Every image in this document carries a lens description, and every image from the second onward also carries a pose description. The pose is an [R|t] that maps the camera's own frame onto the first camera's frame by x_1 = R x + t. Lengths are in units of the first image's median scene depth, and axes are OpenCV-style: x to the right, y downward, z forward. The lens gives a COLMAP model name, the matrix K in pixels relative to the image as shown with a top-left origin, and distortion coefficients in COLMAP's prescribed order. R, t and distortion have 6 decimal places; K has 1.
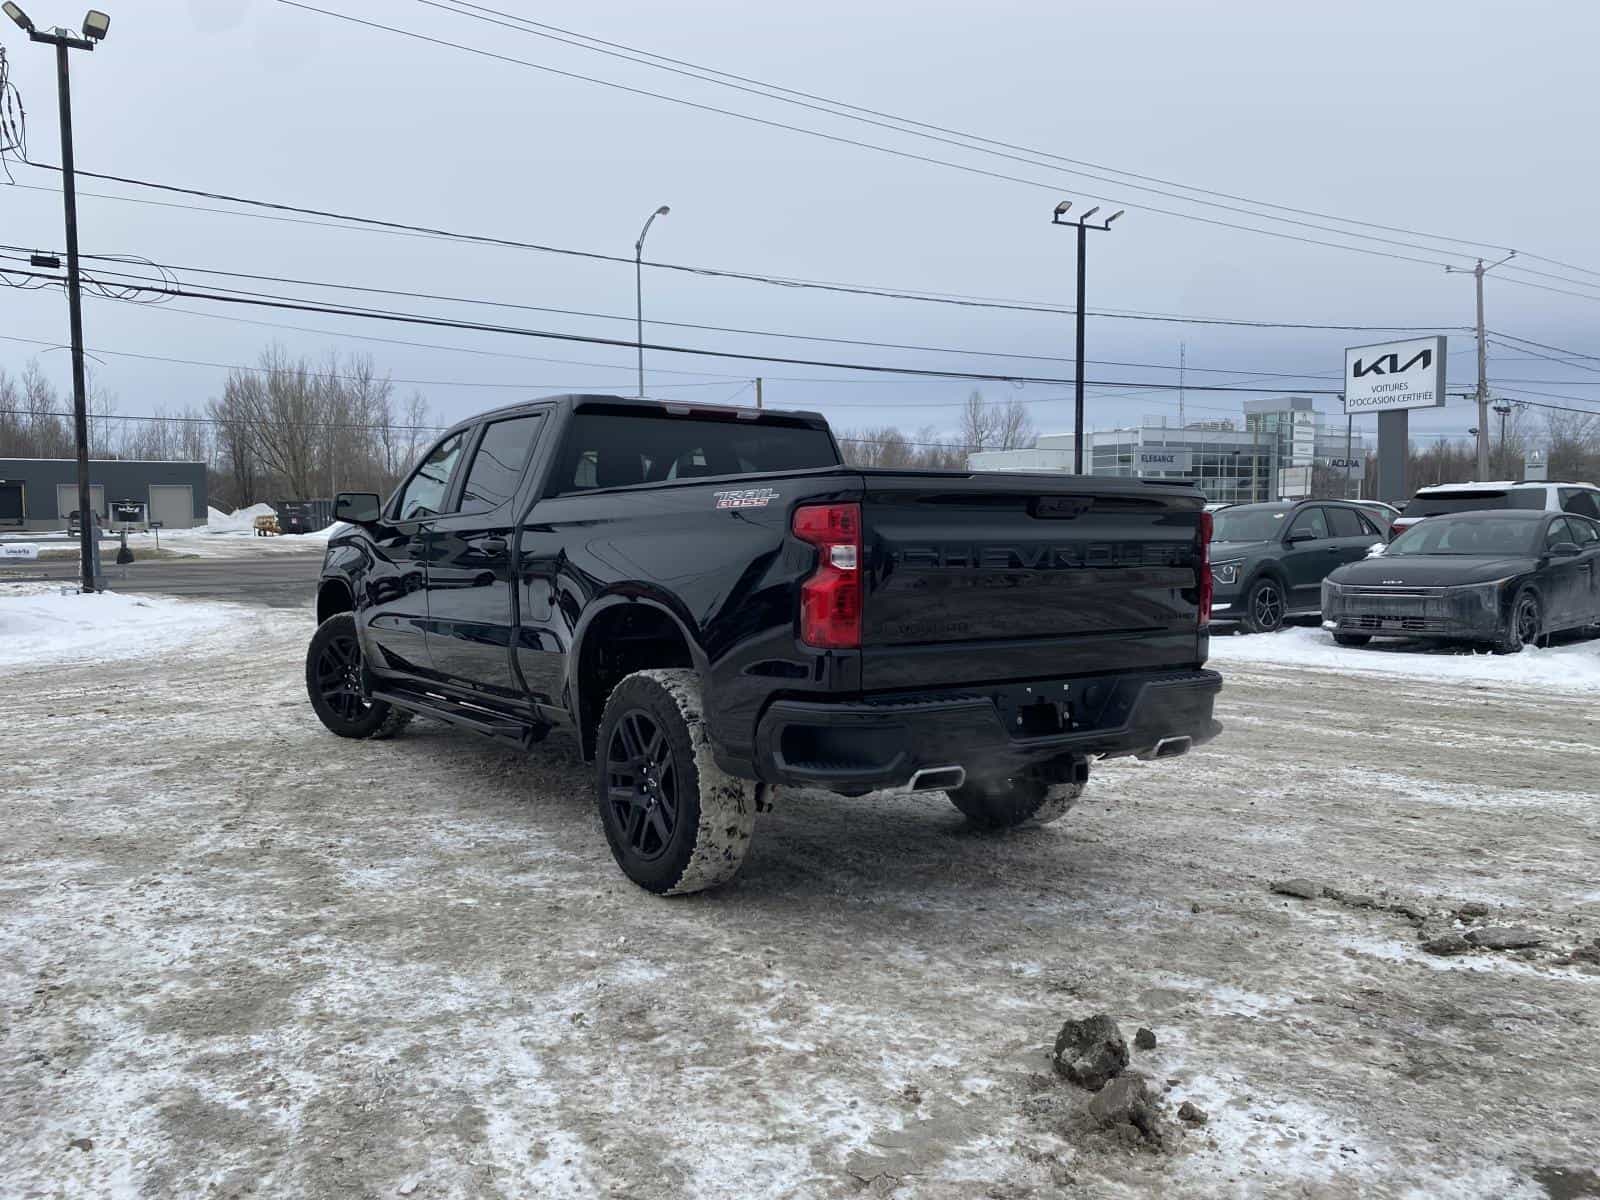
lens RADIAL K [[1128.9, 0, 800.0], [0, 1128.9, 600.0], [0, 0, 1]] dist [0.043006, -0.046324]
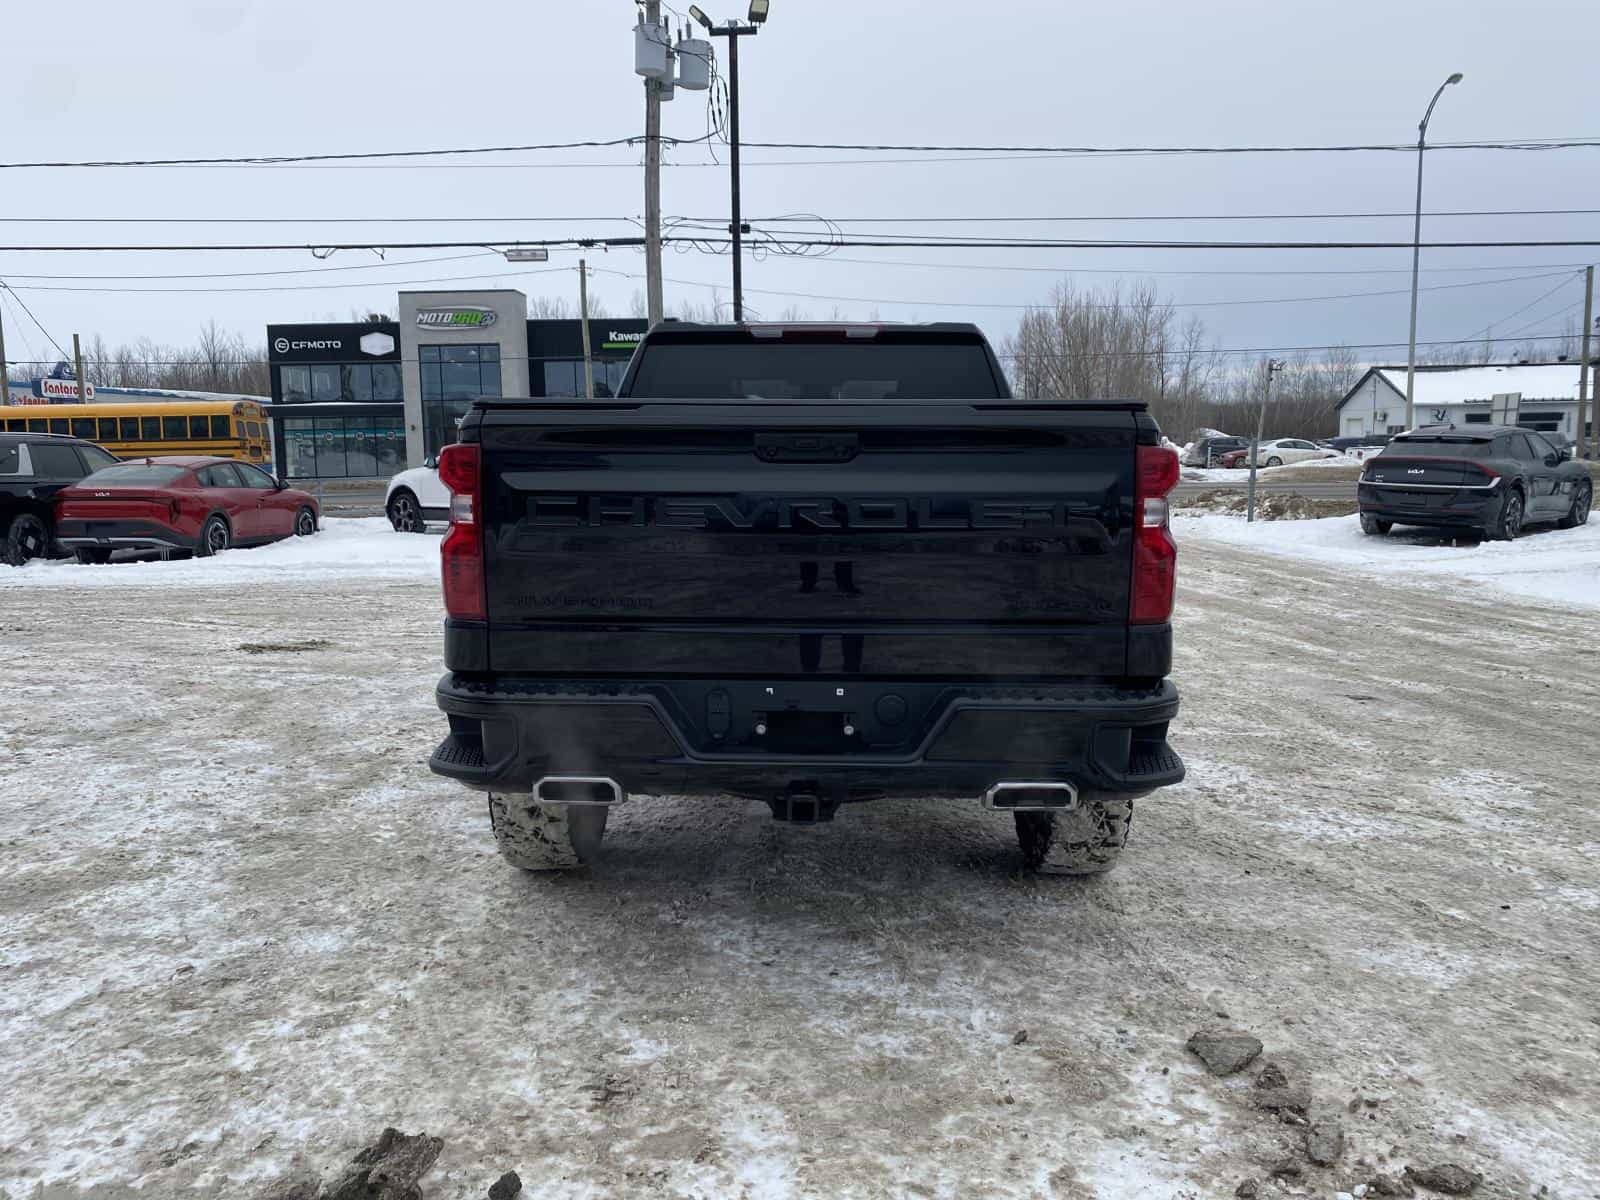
lens RADIAL K [[1169.4, 0, 870.9], [0, 1169.4, 576.3], [0, 0, 1]] dist [0.007767, 0.003789]
pose [[0.826215, 0.055491, -0.560615, 0.683447], [-0.032725, 0.998184, 0.050575, -0.037232], [0.562404, -0.023440, 0.826530, 0.398880]]
